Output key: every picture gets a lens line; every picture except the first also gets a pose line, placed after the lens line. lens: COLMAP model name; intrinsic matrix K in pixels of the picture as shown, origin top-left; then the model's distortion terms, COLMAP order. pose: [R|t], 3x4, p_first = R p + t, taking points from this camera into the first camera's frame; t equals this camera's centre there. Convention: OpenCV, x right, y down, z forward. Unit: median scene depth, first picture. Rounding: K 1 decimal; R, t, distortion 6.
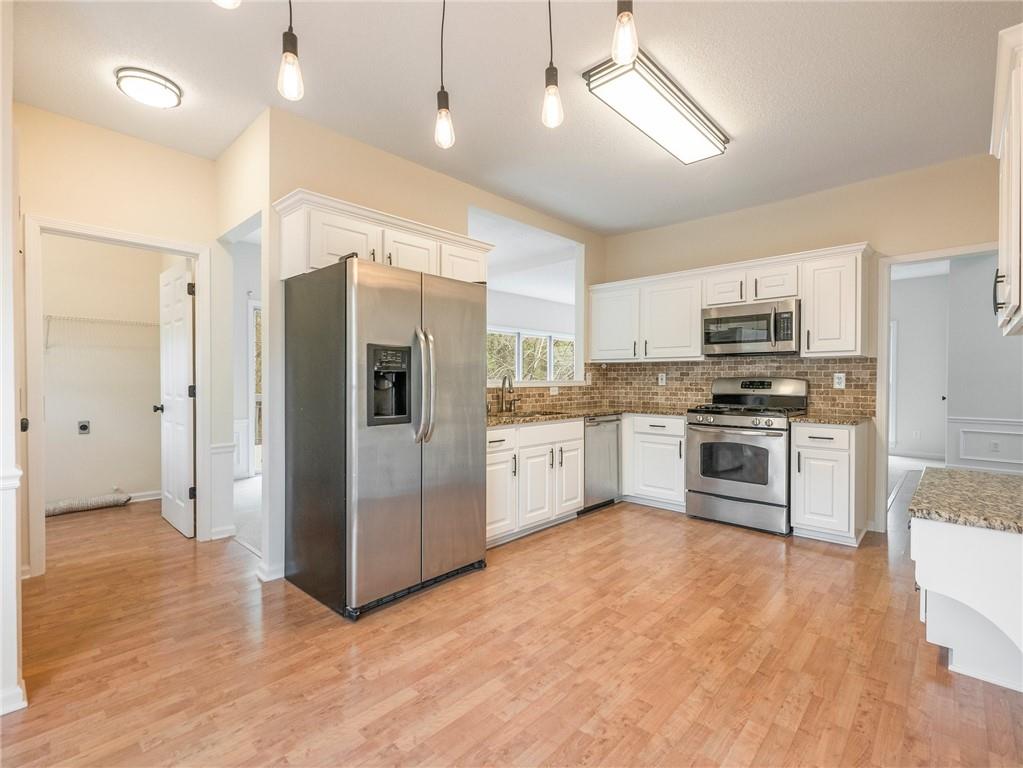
lens RADIAL K [[476.9, 0, 511.5], [0, 476.9, 381.7], [0, 0, 1]] dist [0.000386, -0.000332]
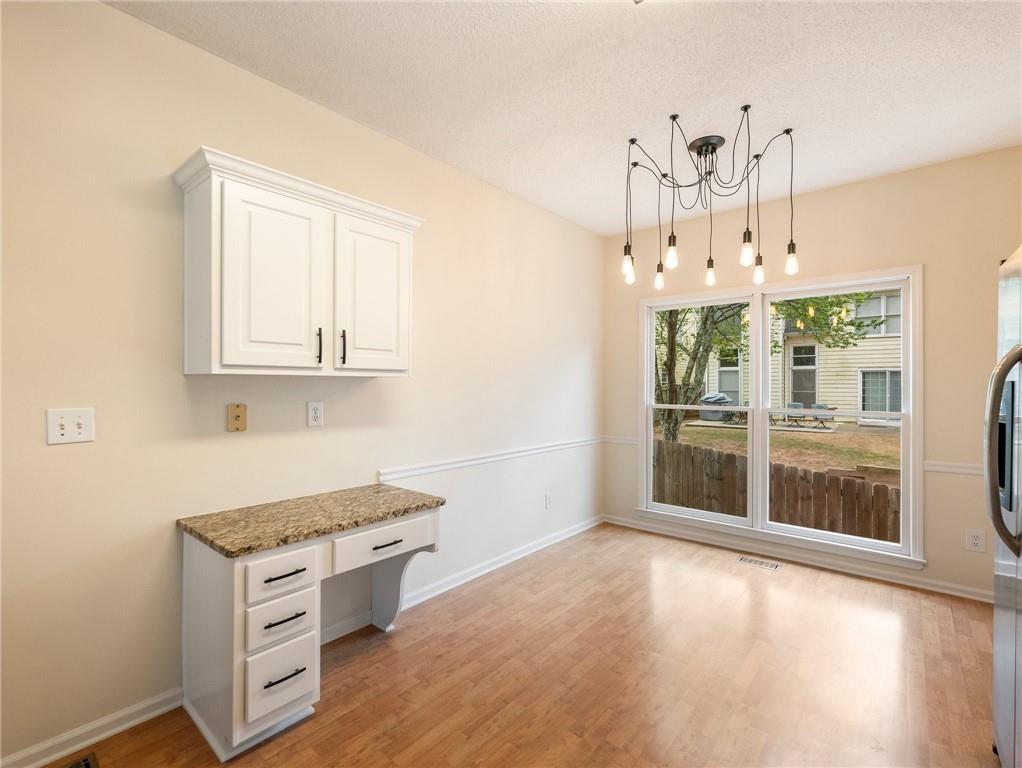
lens RADIAL K [[476.5, 0, 513.7], [0, 476.5, 386.1], [0, 0, 1]] dist [0.000386, -0.000332]
pose [[-0.998228, -0.007120, -0.059080, 0.404086], [-0.007722, 0.999920, 0.009973, -0.064247], [0.059004, 0.010411, -0.998203, 1.437966]]
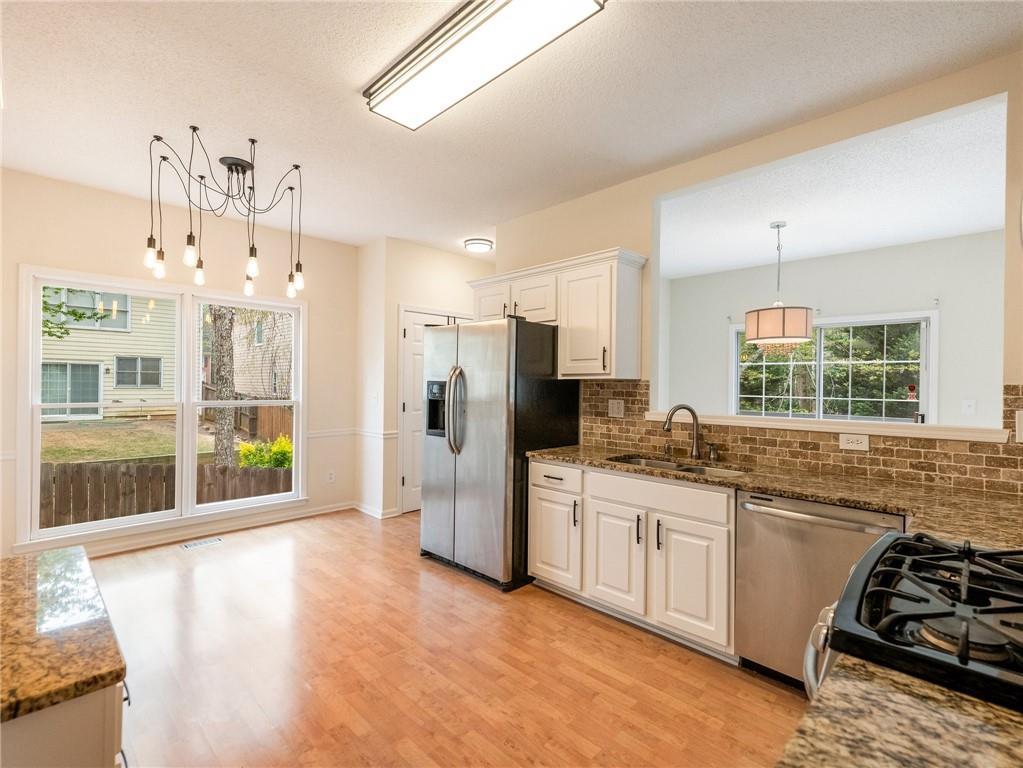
lens RADIAL K [[476.9, 0, 504.3], [0, 476.9, 385.2], [0, 0, 1]] dist [0.000386, -0.000332]
pose [[-0.026056, -0.000865, -0.999660, 1.057064], [-0.017864, 0.999840, -0.000400, -0.059815], [0.999501, 0.017847, -0.026068, 1.108504]]
